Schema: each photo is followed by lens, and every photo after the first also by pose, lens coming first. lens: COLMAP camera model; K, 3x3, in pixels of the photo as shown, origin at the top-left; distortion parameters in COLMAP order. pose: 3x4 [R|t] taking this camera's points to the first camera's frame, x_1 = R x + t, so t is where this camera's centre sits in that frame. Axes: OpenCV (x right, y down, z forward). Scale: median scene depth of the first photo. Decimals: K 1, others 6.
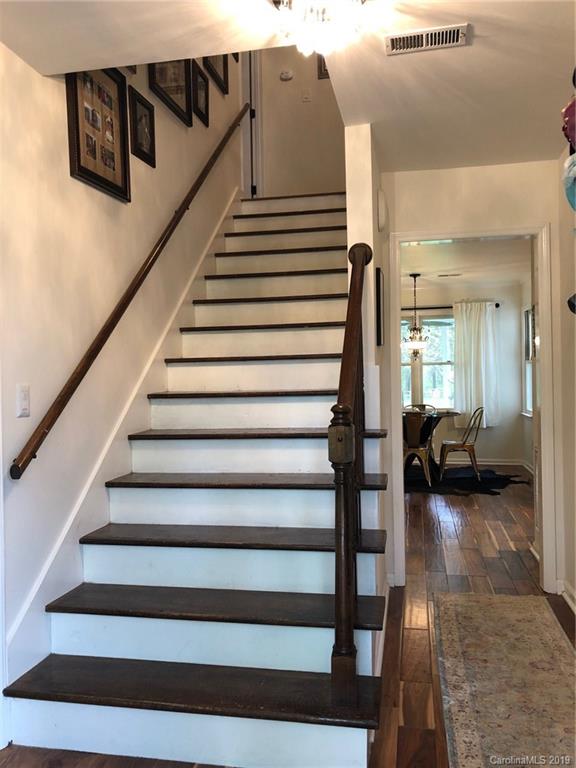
lens RADIAL K [[625.9, 0, 288.0], [0, 625.9, 384.0], [0, 0, 1]] dist [0.048136, -0.068963]
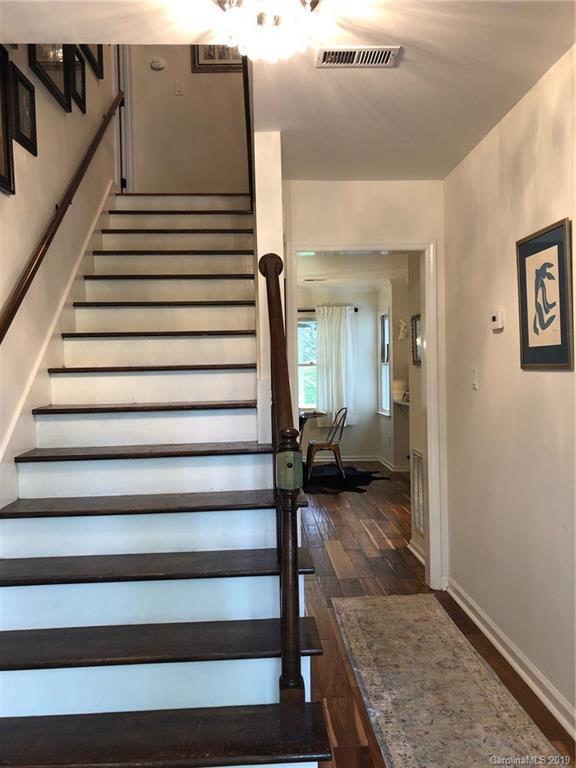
lens RADIAL K [[625.9, 0, 288.0], [0, 625.9, 384.0], [0, 0, 1]] dist [0.048136, -0.068963]
pose [[0.968330, -0.005492, 0.249612, -0.090622], [0.003400, 0.999955, 0.008812, -0.025552], [-0.249649, -0.007684, 0.968306, 0.039282]]
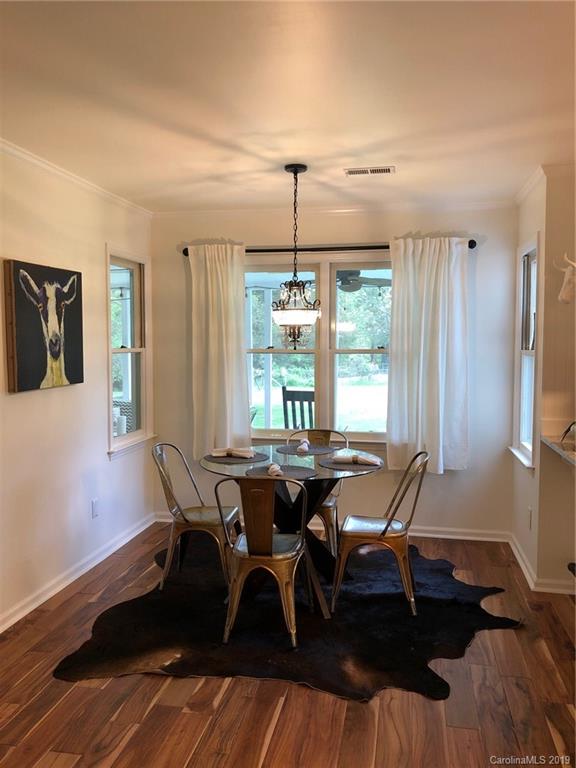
lens RADIAL K [[625.9, 0, 288.0], [0, 625.9, 384.0], [0, 0, 1]] dist [0.048136, -0.068963]
pose [[0.999767, 0.018102, 0.011724, 0.412214], [-0.018714, 0.998344, 0.054401, -0.079780], [-0.010719, -0.054608, 0.998450, 1.108966]]
